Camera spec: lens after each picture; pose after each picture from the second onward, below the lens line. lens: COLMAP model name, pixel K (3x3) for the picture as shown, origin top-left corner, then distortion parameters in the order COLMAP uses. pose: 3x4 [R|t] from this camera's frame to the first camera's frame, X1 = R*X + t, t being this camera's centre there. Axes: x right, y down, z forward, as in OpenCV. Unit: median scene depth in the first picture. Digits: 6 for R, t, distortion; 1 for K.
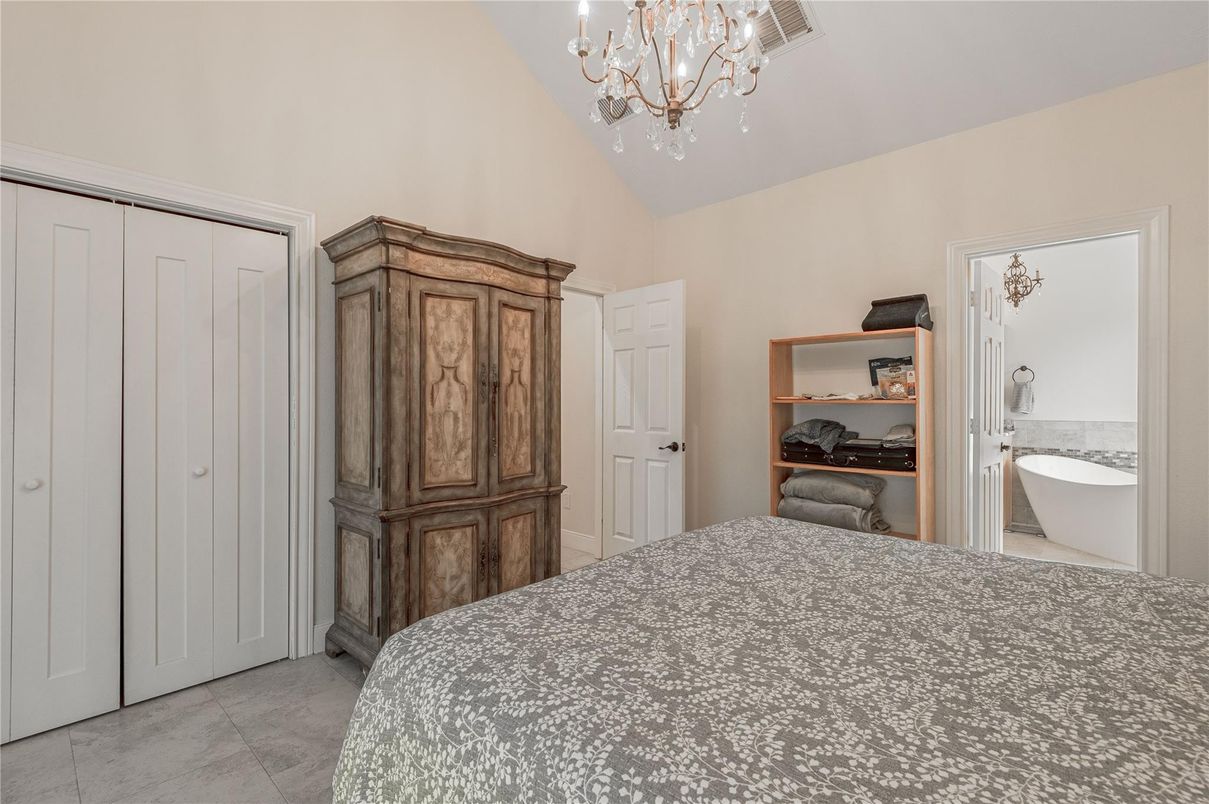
lens RADIAL K [[562.6, 0, 604.5], [0, 562.6, 402.0], [0, 0, 1]] dist [-0.001194, -0.000327]
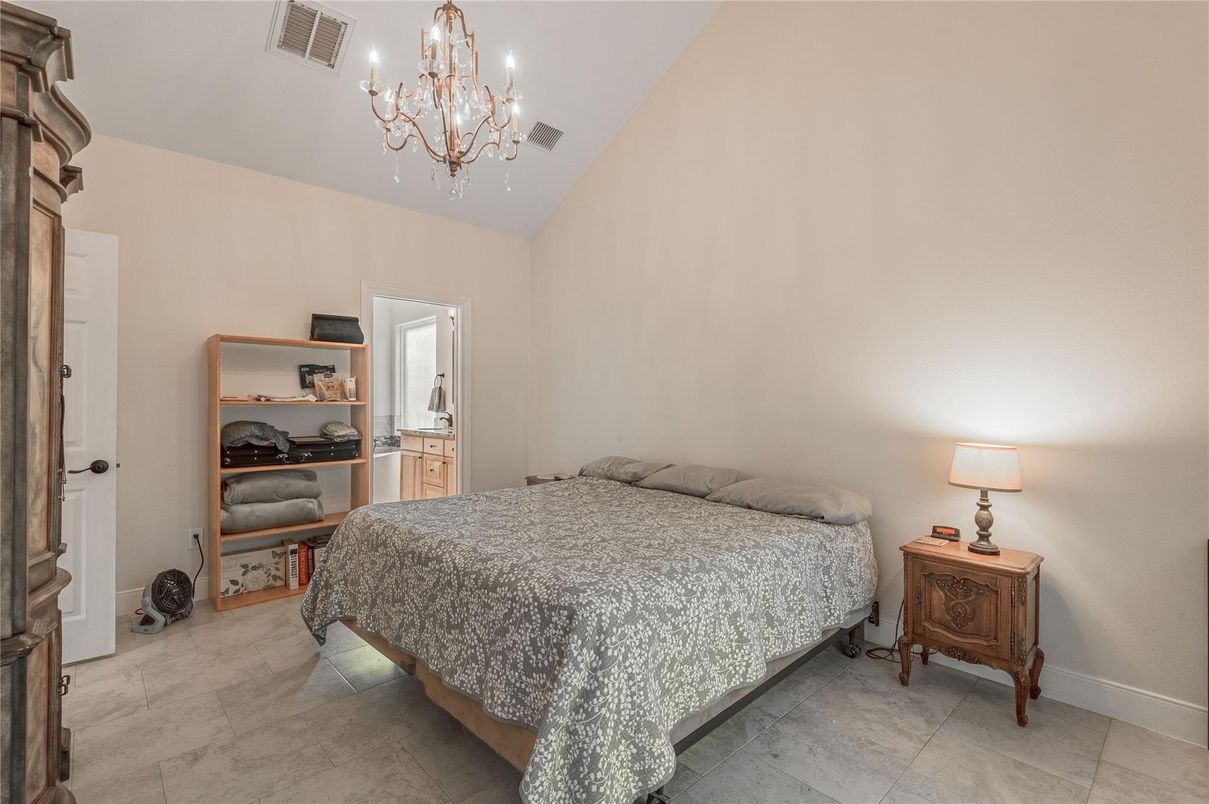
lens RADIAL K [[562.6, 0, 604.5], [0, 562.6, 402.0], [0, 0, 1]] dist [-0.001194, -0.000327]
pose [[0.060342, -0.001849, 0.998176, -0.623839], [0.001550, 0.999997, 0.001759, -0.003675], [-0.998177, 0.001441, 0.060345, 0.354333]]
